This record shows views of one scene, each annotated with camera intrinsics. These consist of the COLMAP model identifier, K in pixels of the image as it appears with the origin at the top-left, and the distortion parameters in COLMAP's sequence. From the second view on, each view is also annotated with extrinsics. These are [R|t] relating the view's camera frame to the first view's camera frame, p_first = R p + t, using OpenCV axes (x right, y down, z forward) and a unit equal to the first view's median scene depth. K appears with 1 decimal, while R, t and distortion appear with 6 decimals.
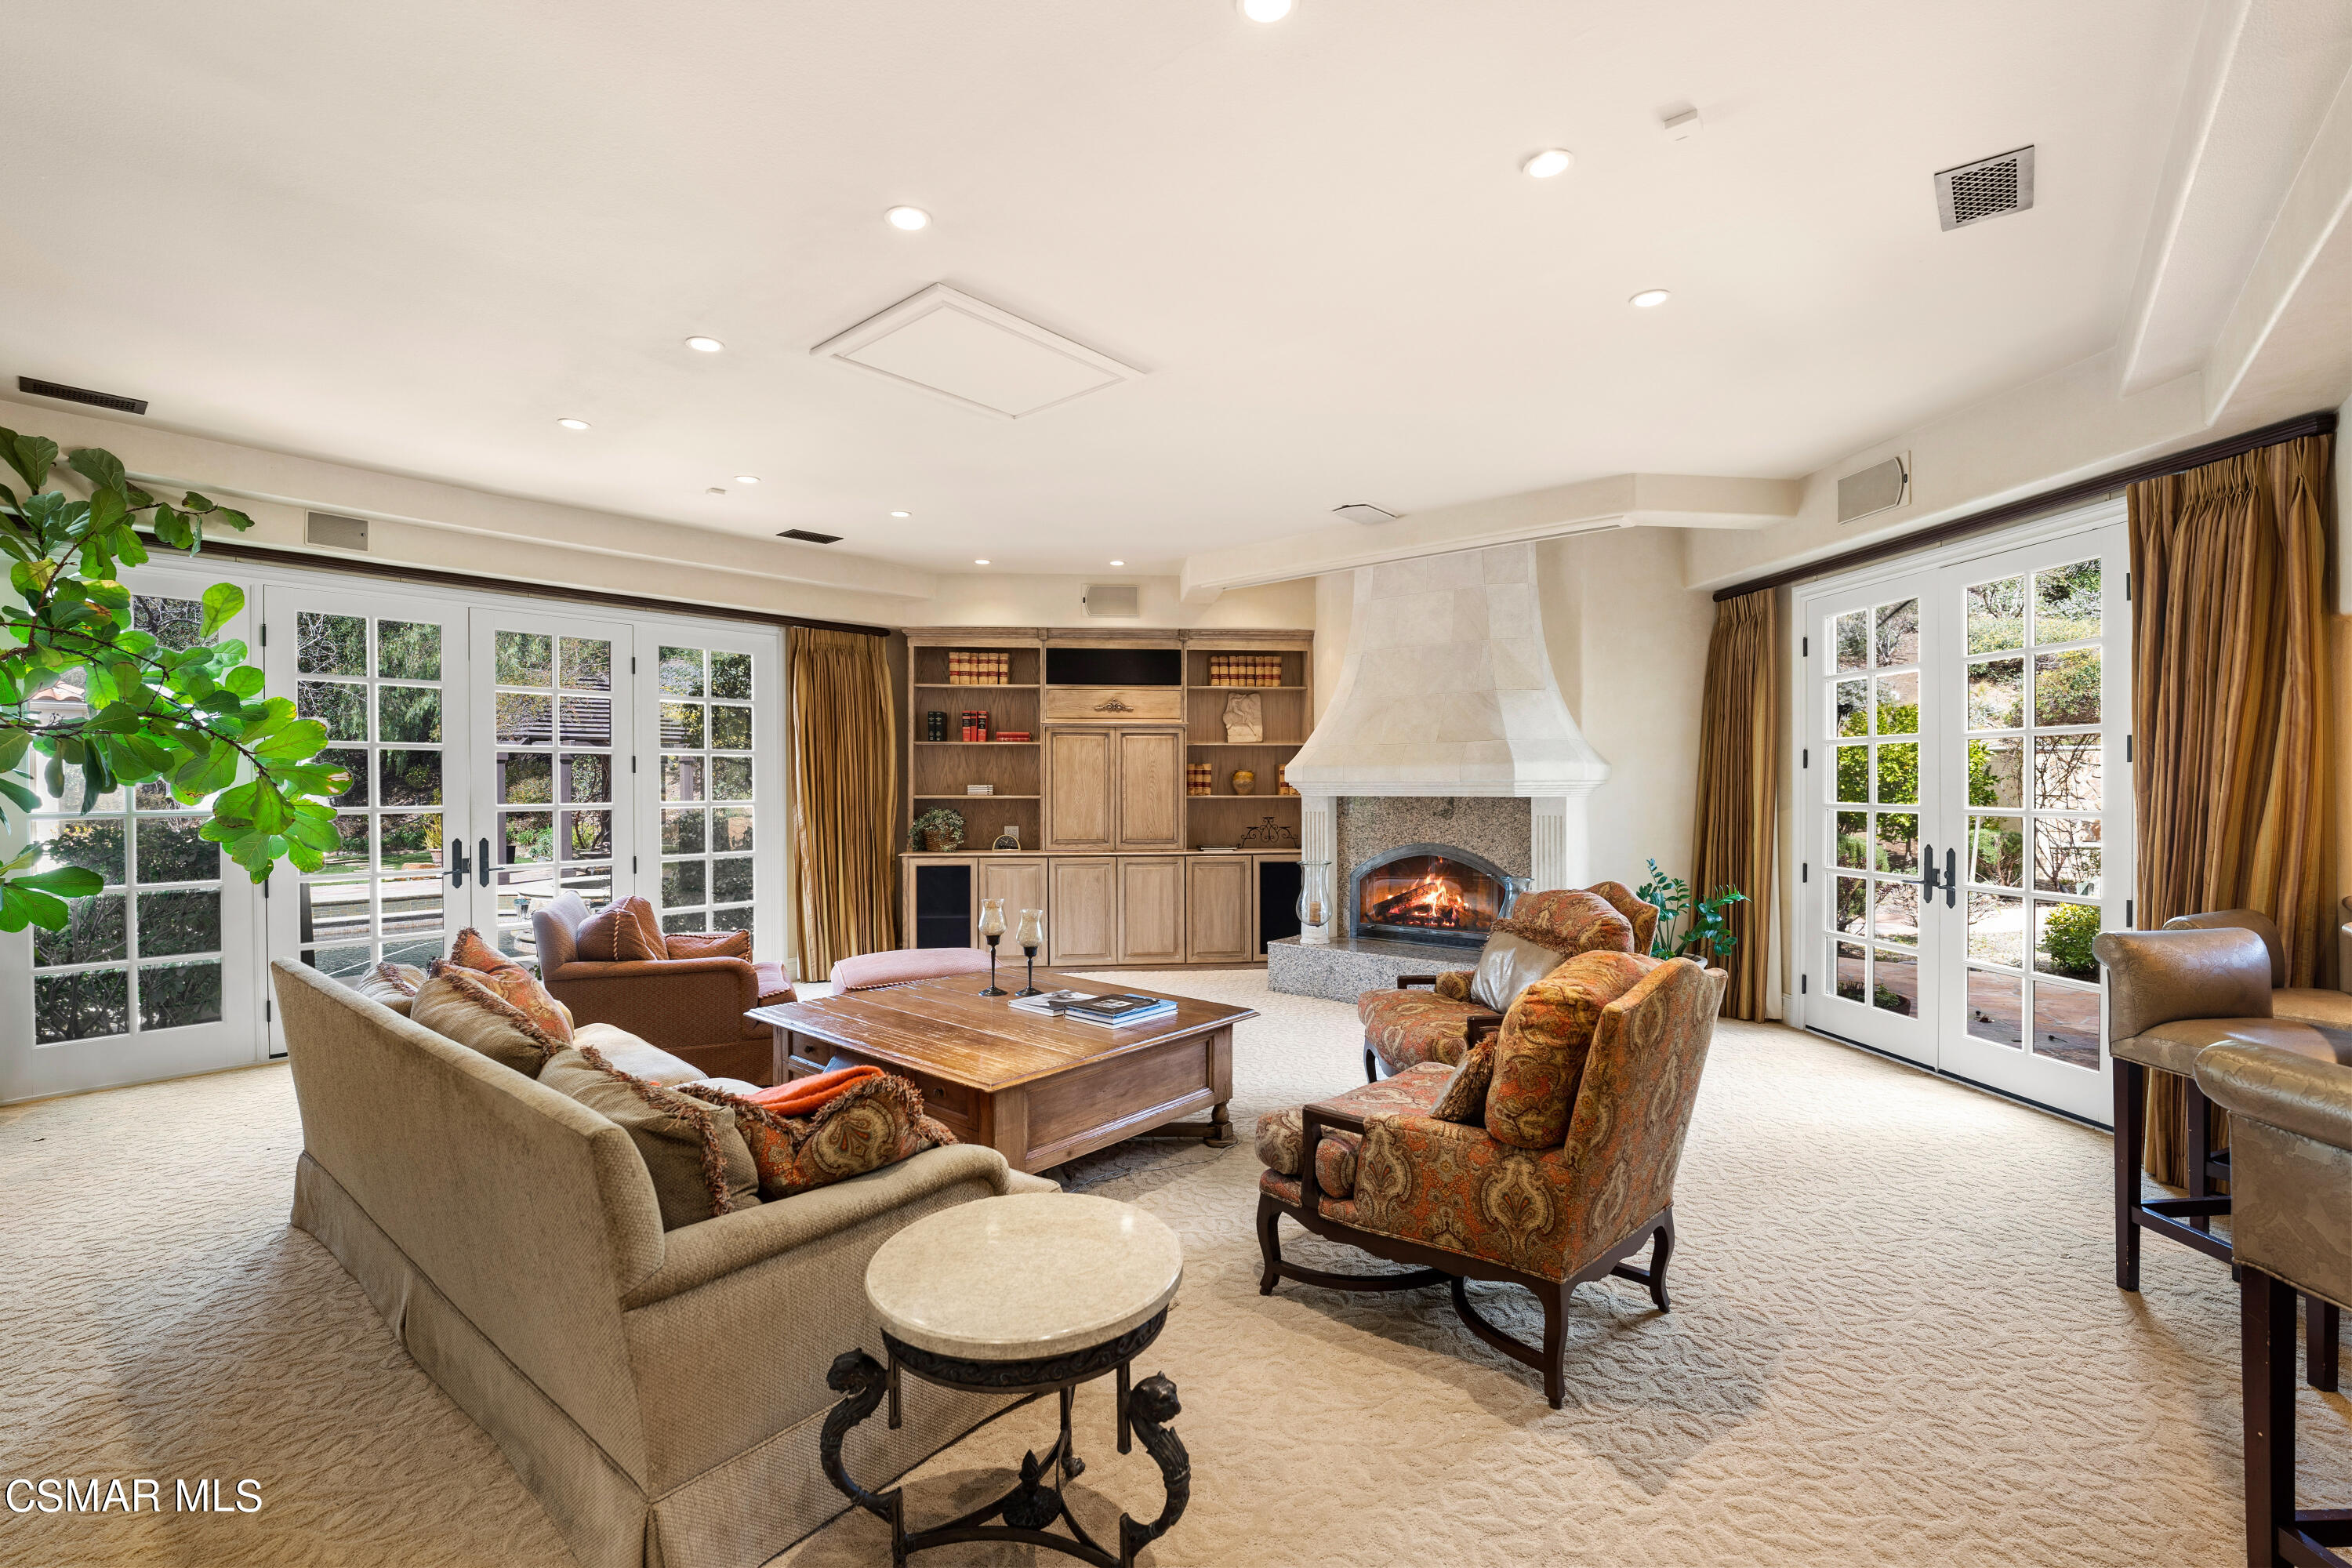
lens RADIAL K [[1012.9, 0, 1176.0], [0, 1012.9, 784.0], [0, 0, 1]] dist [-0.017206, 0.000669]
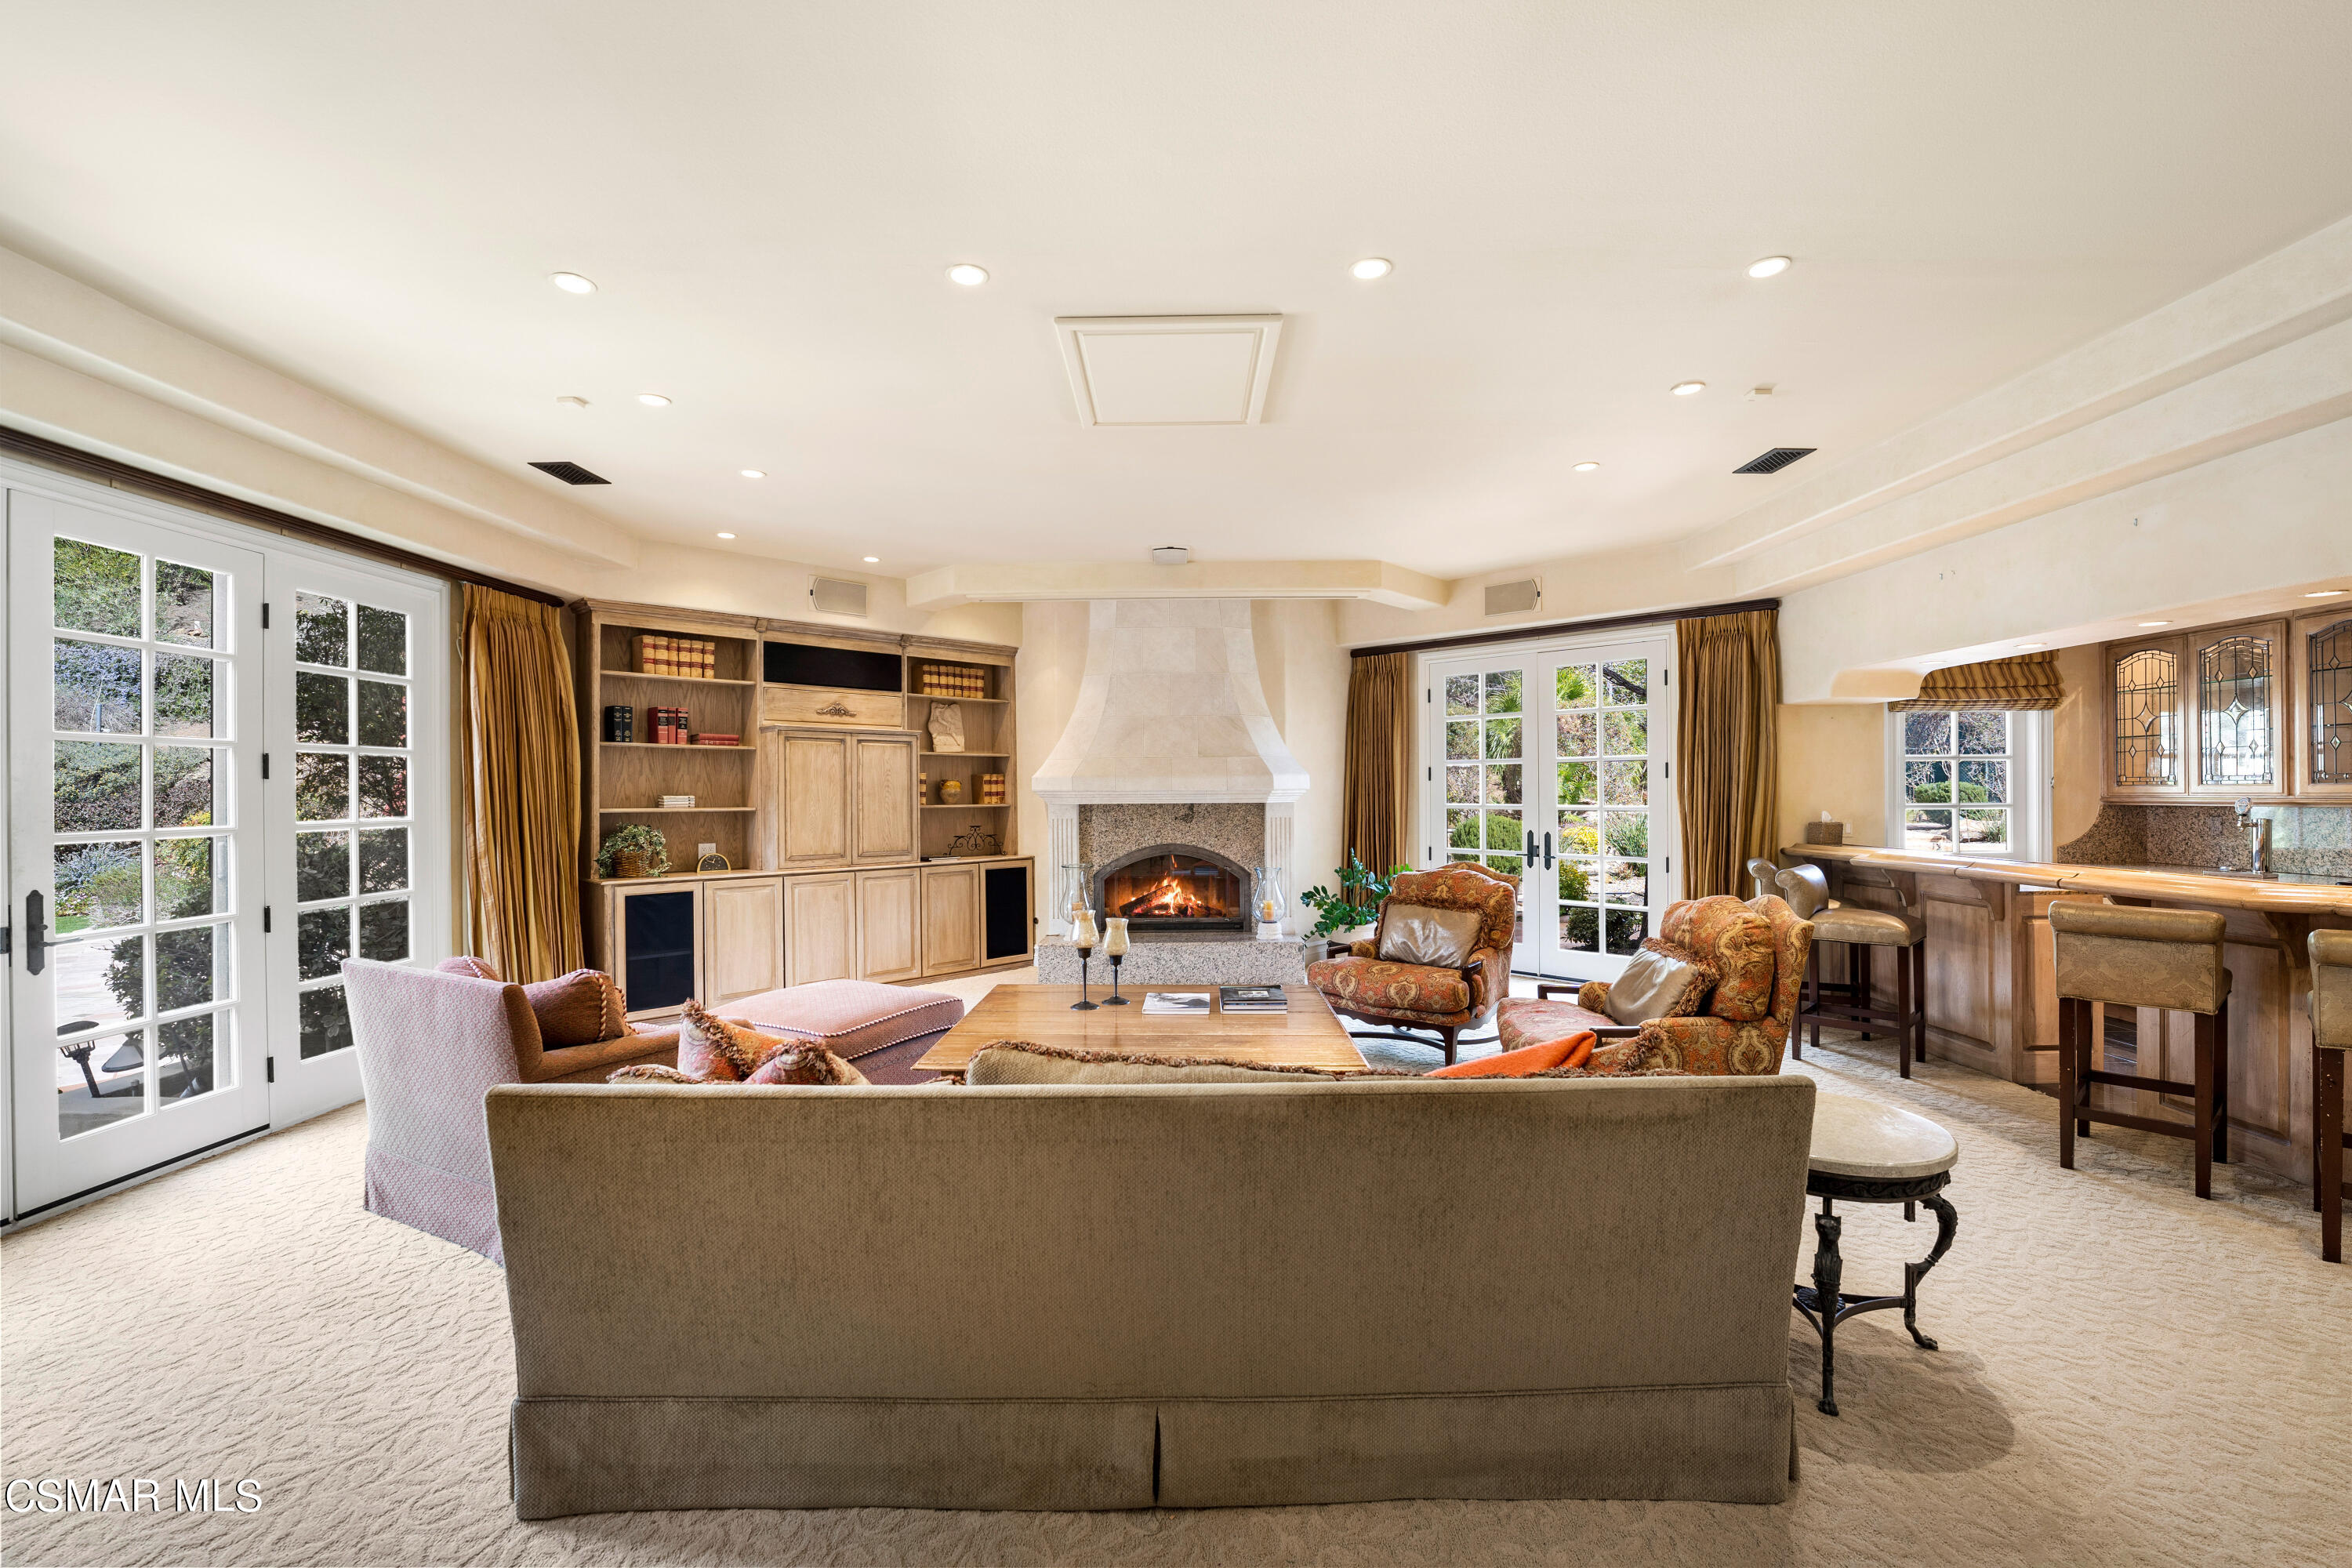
lens RADIAL K [[966.4, 0, 1176.0], [0, 966.4, 784.0], [0, 0, 1]] dist [-0.029195, -0.000080]
pose [[0.772044, 0.002724, 0.635563, -0.392474], [0.003878, 0.999952, -0.008997, 0.000077], [-0.635557, 0.009411, 0.771996, 0.125261]]
